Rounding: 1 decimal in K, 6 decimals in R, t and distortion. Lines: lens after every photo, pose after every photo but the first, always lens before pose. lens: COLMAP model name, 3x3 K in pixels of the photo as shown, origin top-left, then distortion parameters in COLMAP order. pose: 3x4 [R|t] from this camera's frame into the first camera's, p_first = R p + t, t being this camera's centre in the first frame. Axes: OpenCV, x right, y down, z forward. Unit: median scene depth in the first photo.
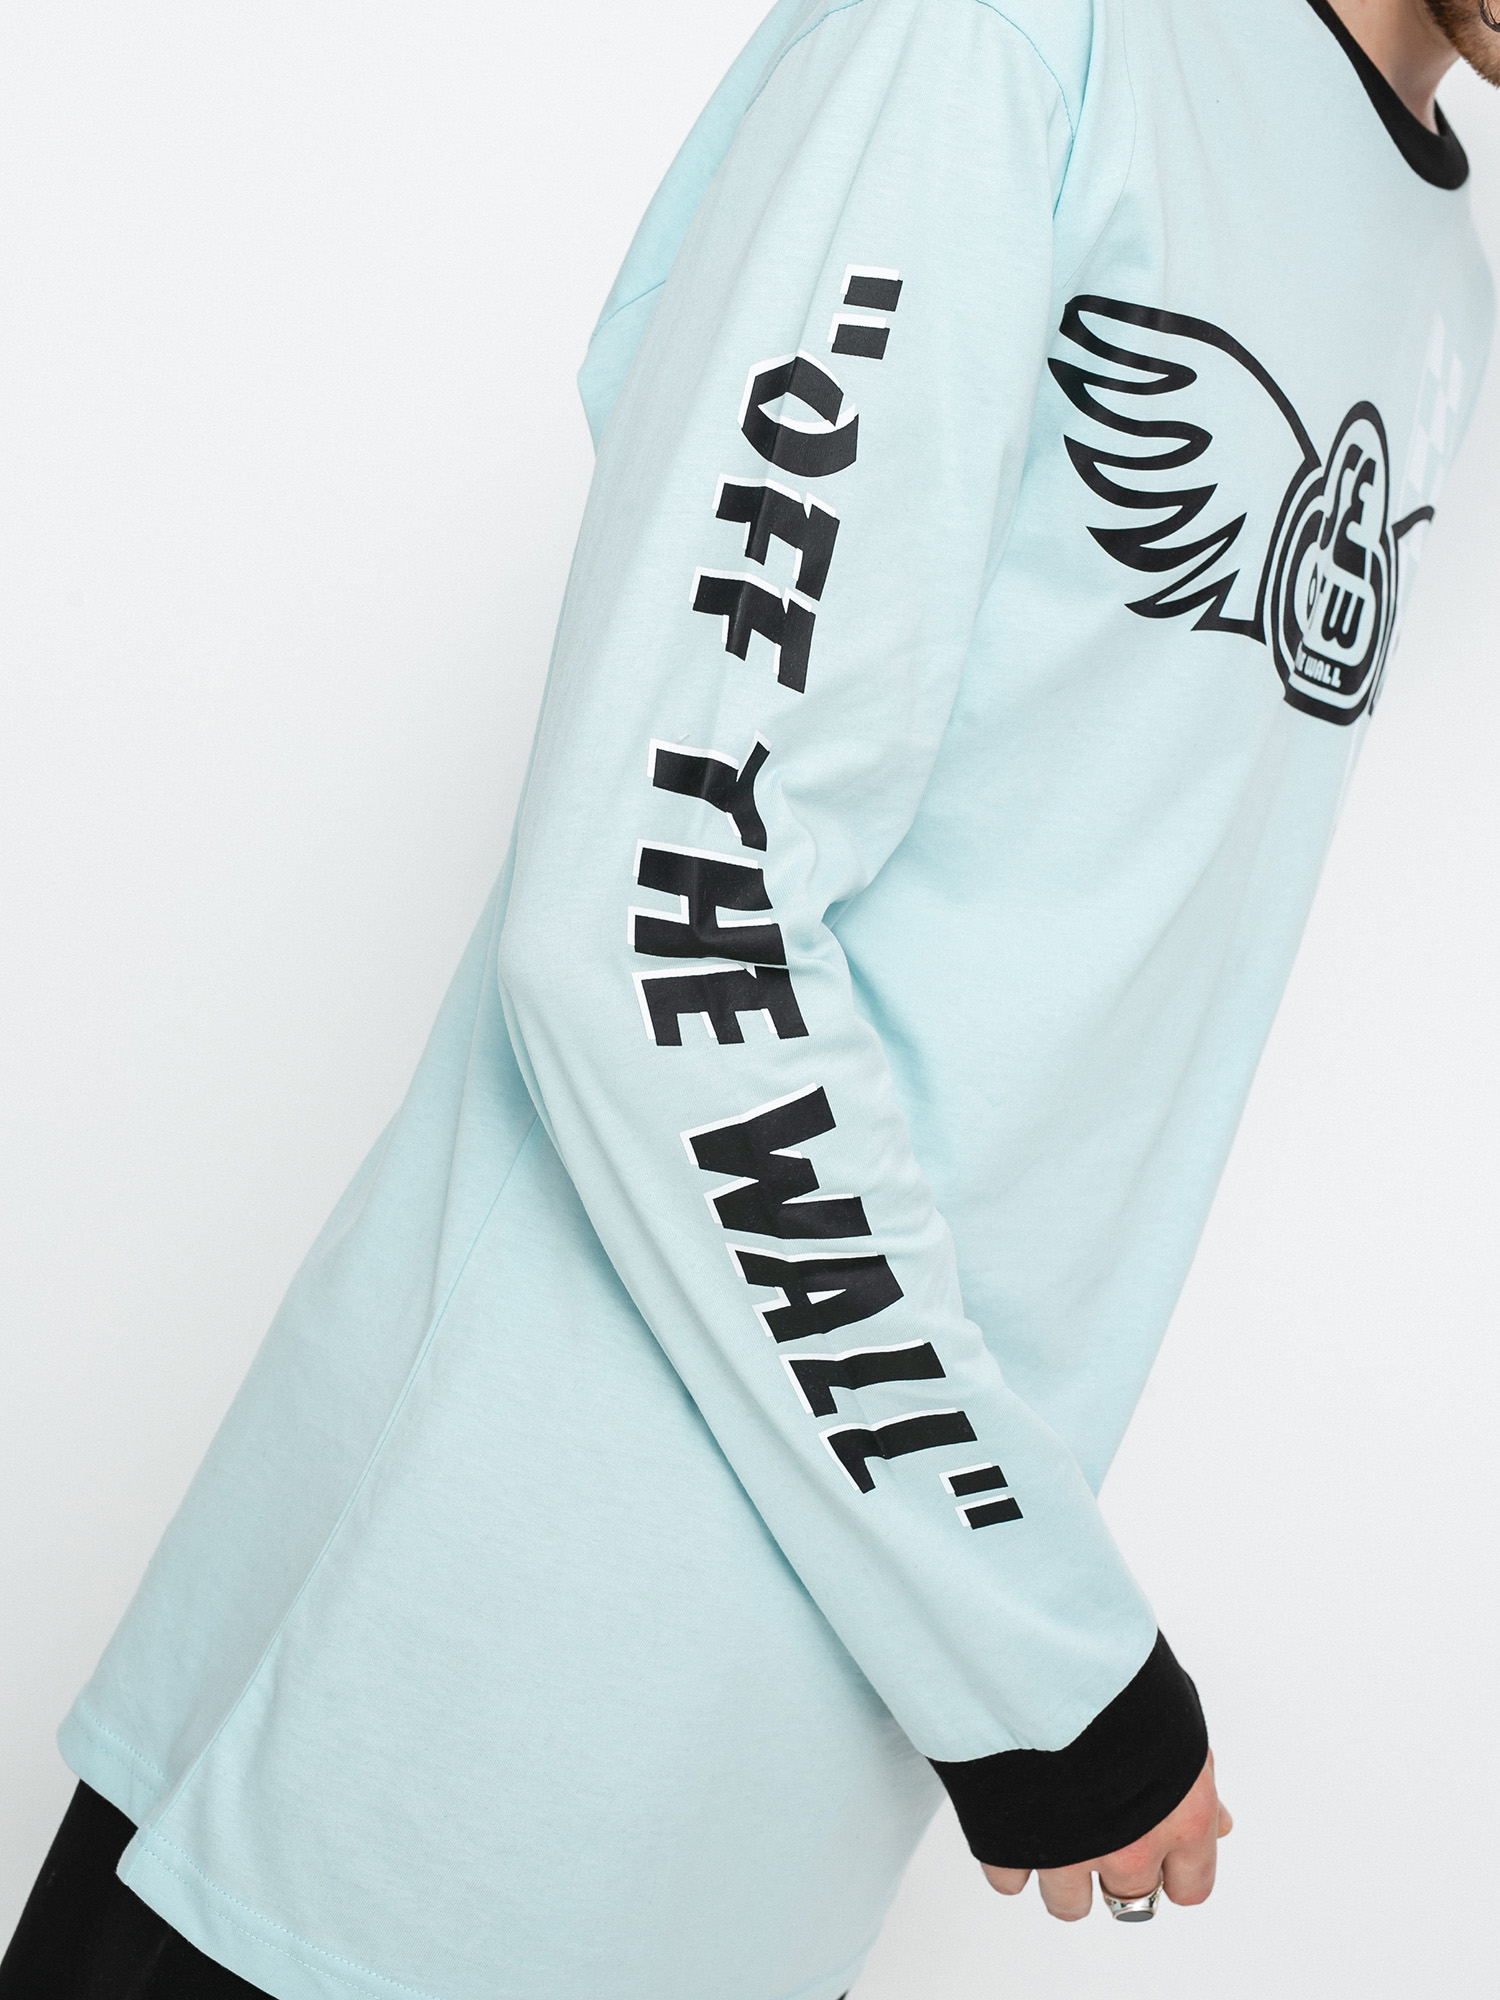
lens RADIAL K [[2808.9, 0, 750.0], [0, 2808.9, 1000.0], [0, 0, 1]] dist [0.014672, 0.007980]
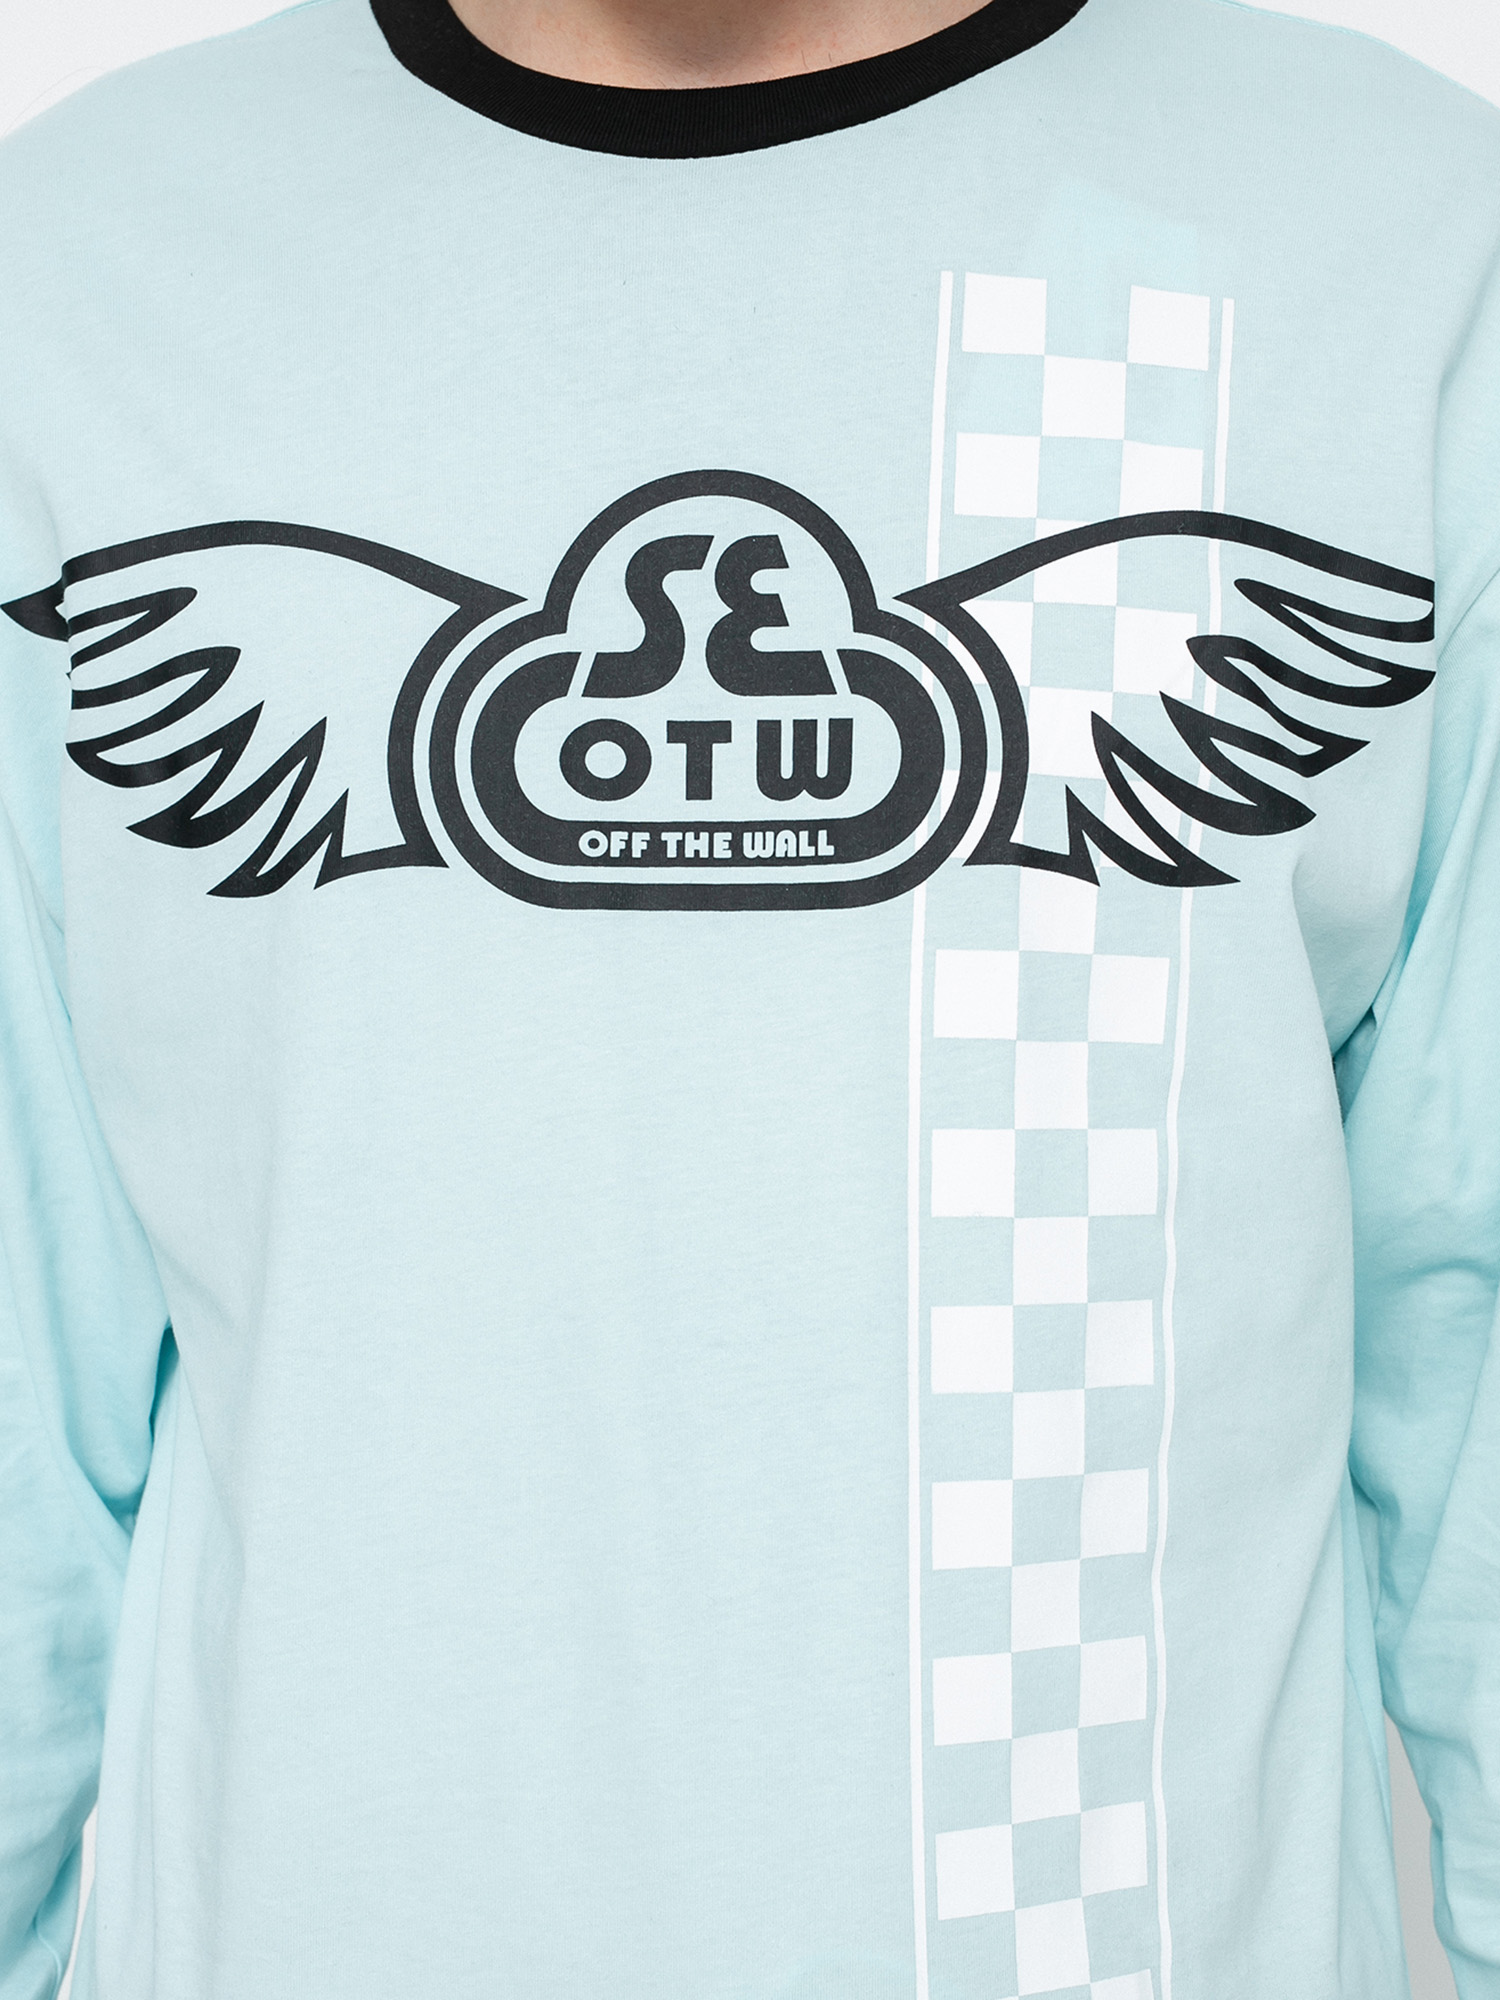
lens RADIAL K [[2808.9, 0, 750.0], [0, 2808.9, 1000.0], [0, 0, 1]] dist [0.014672, 0.007980]
pose [[0.524954, -0.332265, -0.783597, 0.770789], [0.112078, 0.939622, -0.323340, 0.146078], [0.843719, 0.081915, 0.530498, 0.685990]]
